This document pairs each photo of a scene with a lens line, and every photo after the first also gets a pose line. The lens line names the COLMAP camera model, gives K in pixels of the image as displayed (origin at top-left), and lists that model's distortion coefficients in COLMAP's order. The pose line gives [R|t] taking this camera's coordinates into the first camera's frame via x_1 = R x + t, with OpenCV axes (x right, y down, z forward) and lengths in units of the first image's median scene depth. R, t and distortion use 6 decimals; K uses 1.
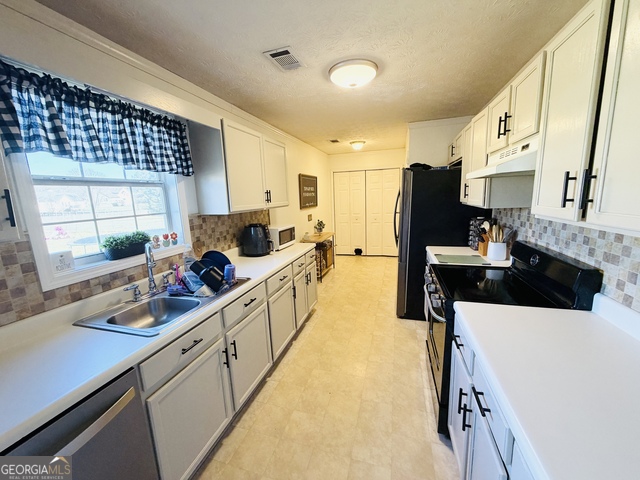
lens RADIAL K [[255.6, 0, 319.2], [0, 255.6, 239.1], [0, 0, 1]] dist [-0.000169, -0.000062]
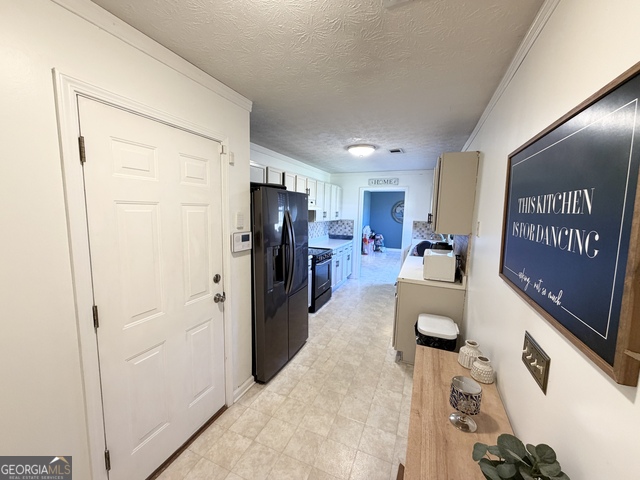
lens RADIAL K [[255.6, 0, 319.2], [0, 255.6, 239.1], [0, 0, 1]] dist [-0.000169, -0.000062]
pose [[-0.994987, 0.003220, 0.099953, 0.139782], [0.030716, 0.961011, 0.274800, -0.312292], [-0.095171, 0.276493, -0.956292, 1.637744]]
